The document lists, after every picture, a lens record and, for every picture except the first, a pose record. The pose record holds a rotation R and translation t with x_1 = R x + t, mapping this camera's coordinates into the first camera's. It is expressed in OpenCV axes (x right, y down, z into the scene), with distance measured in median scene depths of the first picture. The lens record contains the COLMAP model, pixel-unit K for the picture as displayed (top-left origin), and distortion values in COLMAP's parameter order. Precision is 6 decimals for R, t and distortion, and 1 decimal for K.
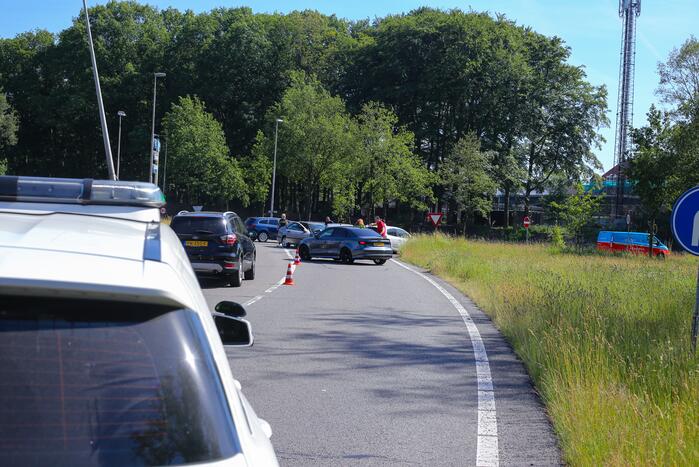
lens RADIAL K [[1008.7, 0, 350.4], [0, 1008.7, 223.2], [0, 0, 1]] dist [-0.100403, -0.042425]
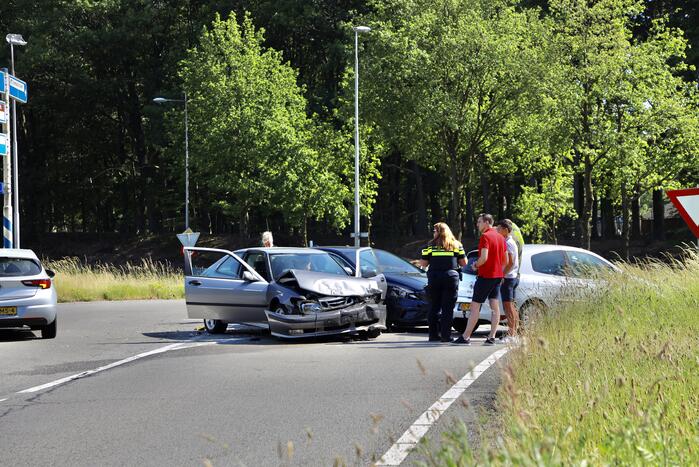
lens RADIAL K [[1546.9, 0, 360.1], [0, 1546.9, 232.7], [0, 0, 1]] dist [0.488554, -0.315392]
pose [[0.982473, -0.066466, -0.174152, 0.031385], [0.063071, 0.997697, -0.024961, 0.003639], [0.175410, 0.013539, 0.984402, 0.245120]]
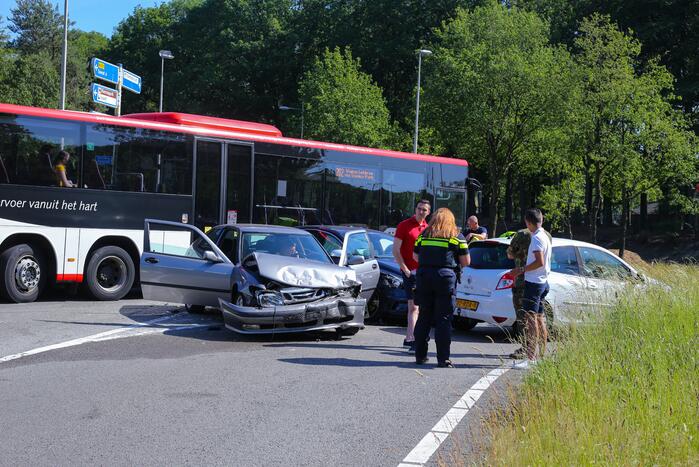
lens RADIAL K [[1008.7, 0, 350.4], [0, 1008.7, 223.2], [0, 0, 1]] dist [-0.100403, -0.042425]
pose [[0.964693, -0.009377, -0.263211, 0.027032], [0.005792, 0.999880, -0.014393, 0.001217], [0.263314, 0.012361, 0.964631, 0.338079]]
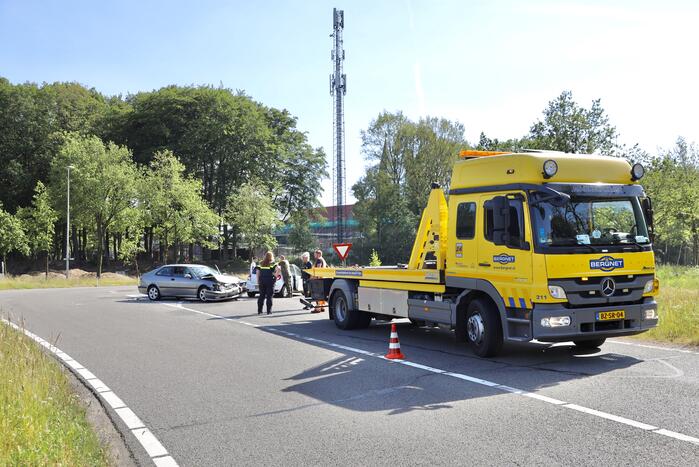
lens RADIAL K [[647.8, 0, 360.3], [0, 647.8, 233.1], [0, 0, 1]] dist [0.009614, 0.006019]
pose [[0.912140, -0.048243, 0.407030, -0.055365], [0.063677, 0.997671, -0.024450, -0.002108], [-0.404902, 0.048220, 0.913088, 0.227630]]
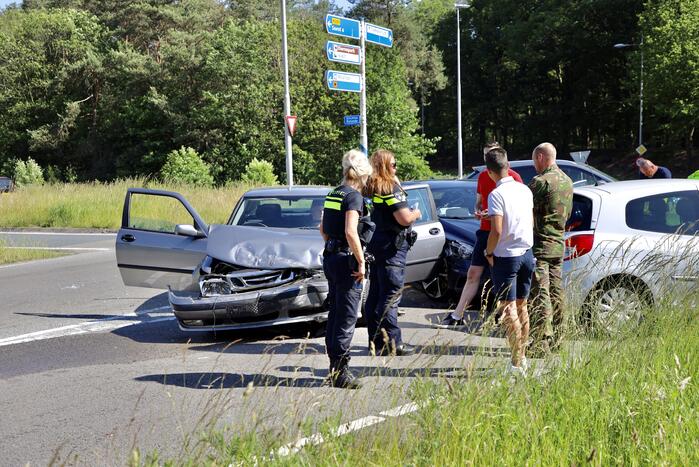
lens RADIAL K [[931.4, 0, 348.7], [0, 931.4, 247.4], [0, 0, 1]] dist [0.192207, 0.000453]
pose [[0.780384, -0.018595, -0.625023, 0.047597], [0.062428, 0.996881, 0.048288, 0.001555], [0.622176, -0.076703, 0.779111, 0.388398]]
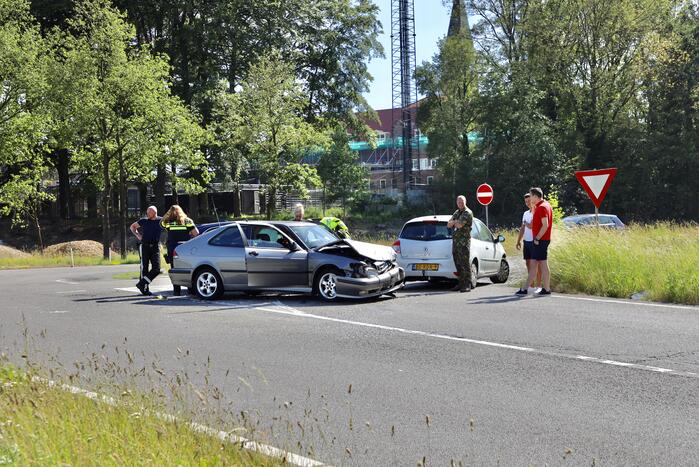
lens RADIAL K [[1186.4, 0, 350.6], [0, 1186.4, 223.6], [0, 0, 1]] dist [0.315785, 0.033443]
pose [[0.922994, -0.083721, 0.375596, -0.079598], [0.081154, 0.996444, 0.022679, -0.003451], [-0.376159, 0.009548, 0.926506, 0.279066]]
